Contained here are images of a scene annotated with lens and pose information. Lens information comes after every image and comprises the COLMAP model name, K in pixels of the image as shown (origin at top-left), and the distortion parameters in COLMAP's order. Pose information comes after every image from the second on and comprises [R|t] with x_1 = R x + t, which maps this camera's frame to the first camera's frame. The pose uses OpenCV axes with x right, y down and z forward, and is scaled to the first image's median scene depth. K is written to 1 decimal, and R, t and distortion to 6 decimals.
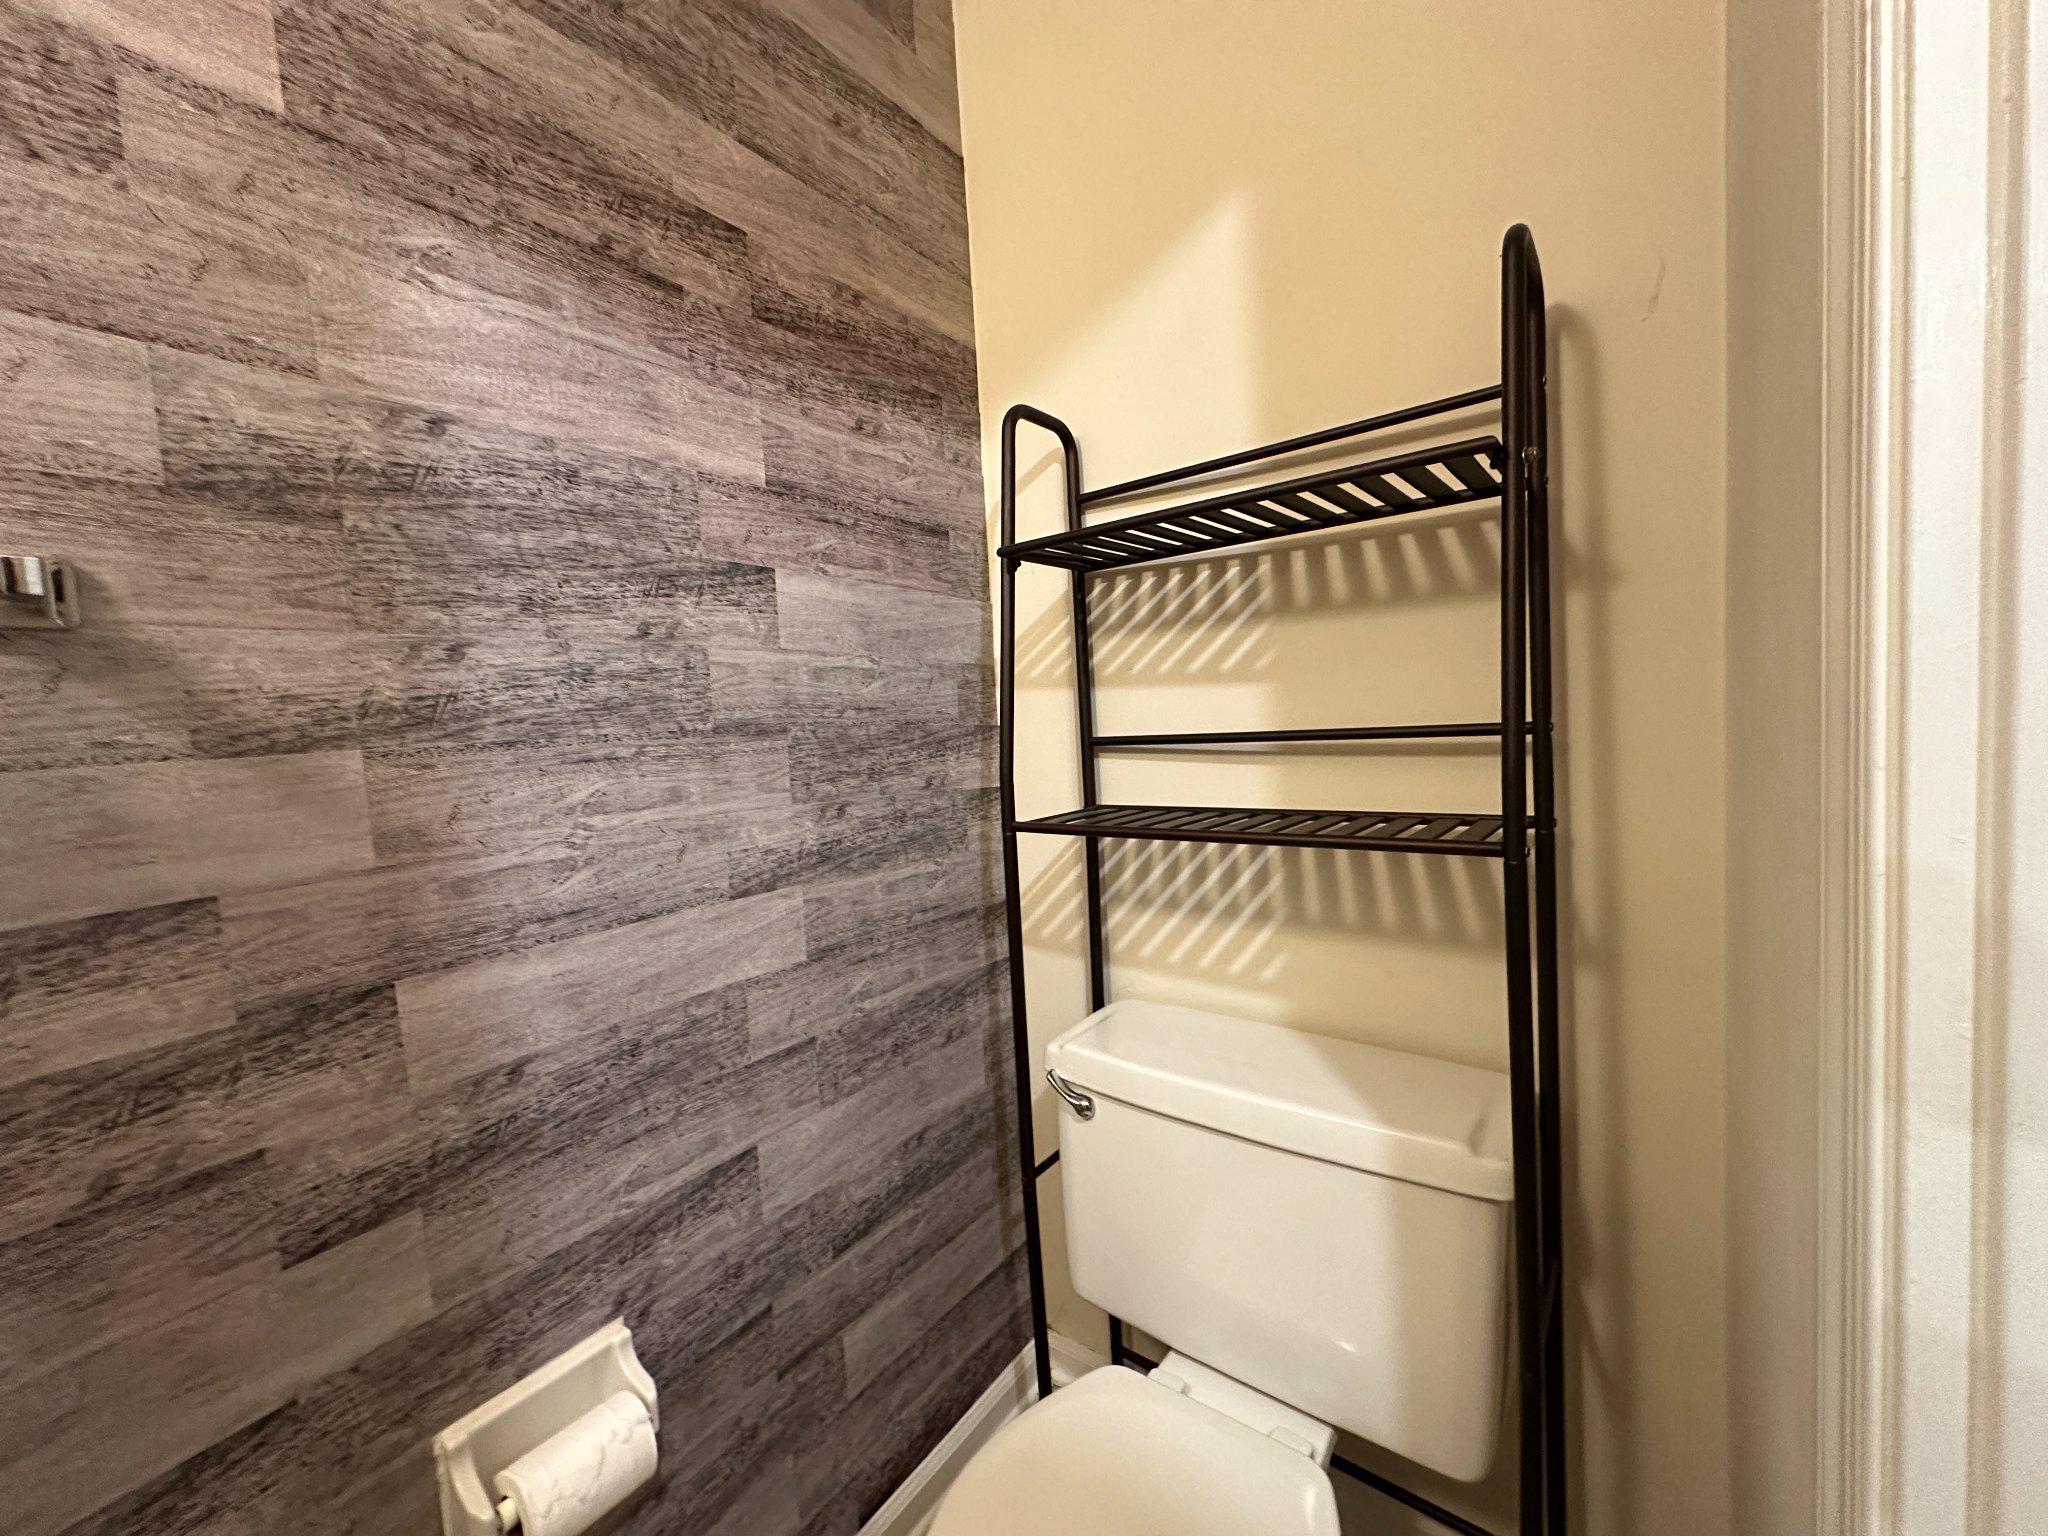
lens RADIAL K [[819.2, 0, 1026.2], [0, 819.2, 769.4], [0, 0, 1]] dist [-0.006070, 0.002471]
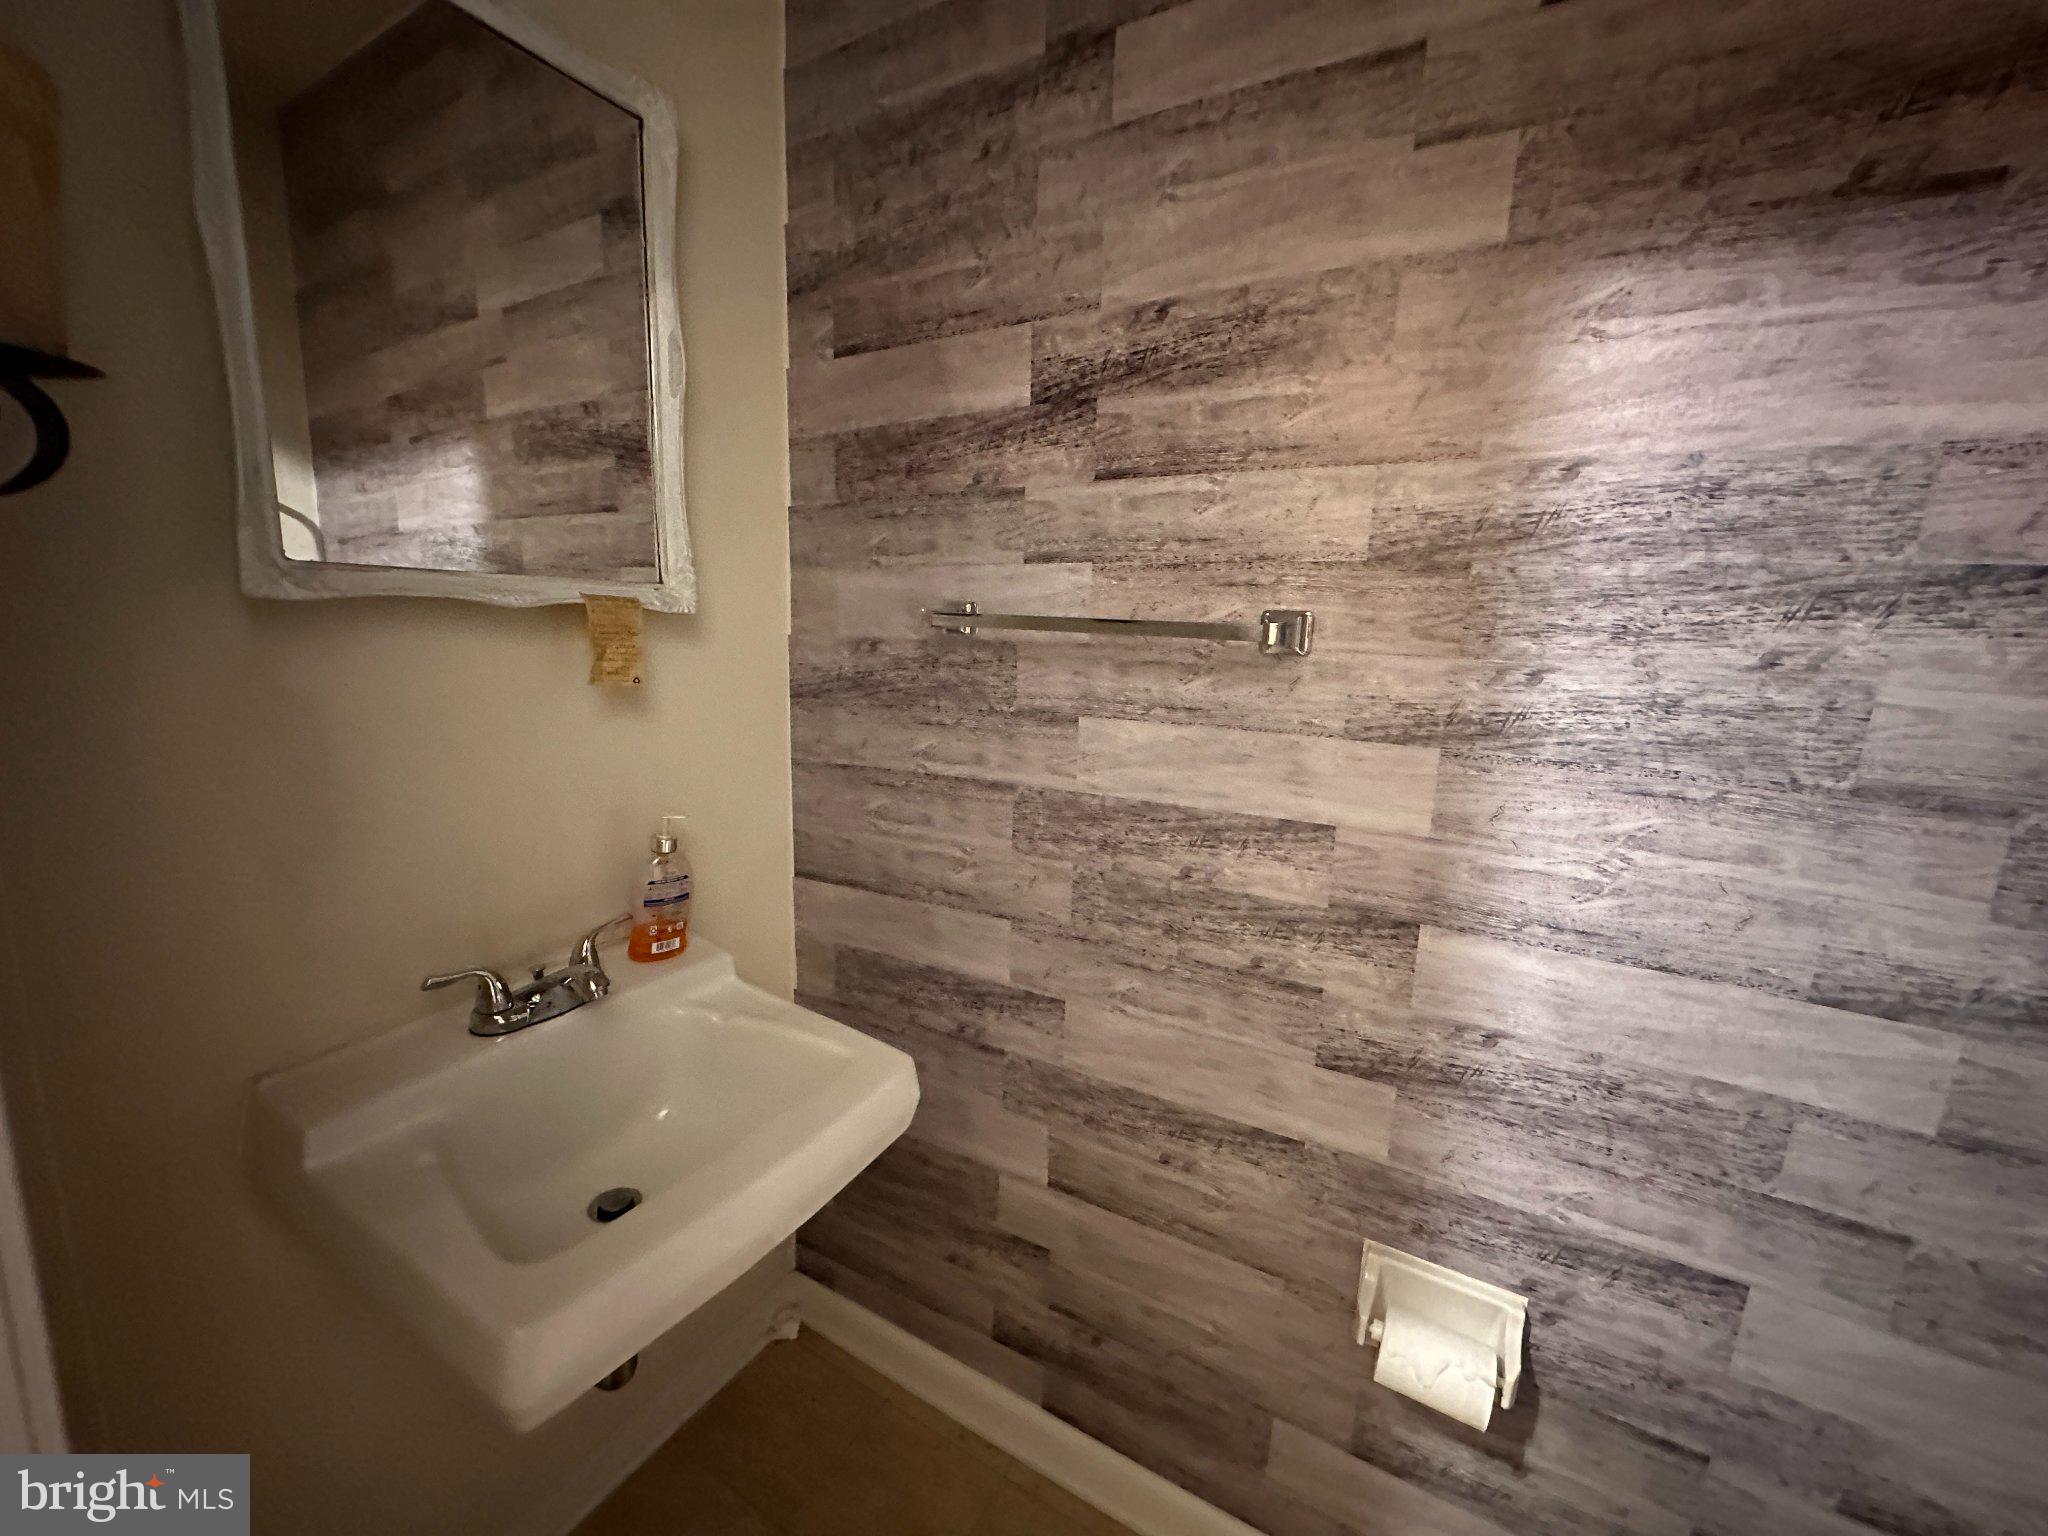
lens RADIAL K [[819.2, 0, 1026.2], [0, 819.2, 769.4], [0, 0, 1]] dist [-0.006070, 0.002471]
pose [[0.106966, 0.237971, -0.965364, 0.336751], [-0.119606, 0.966964, 0.225113, -0.183166], [0.987042, 0.091383, 0.131895, 0.160355]]
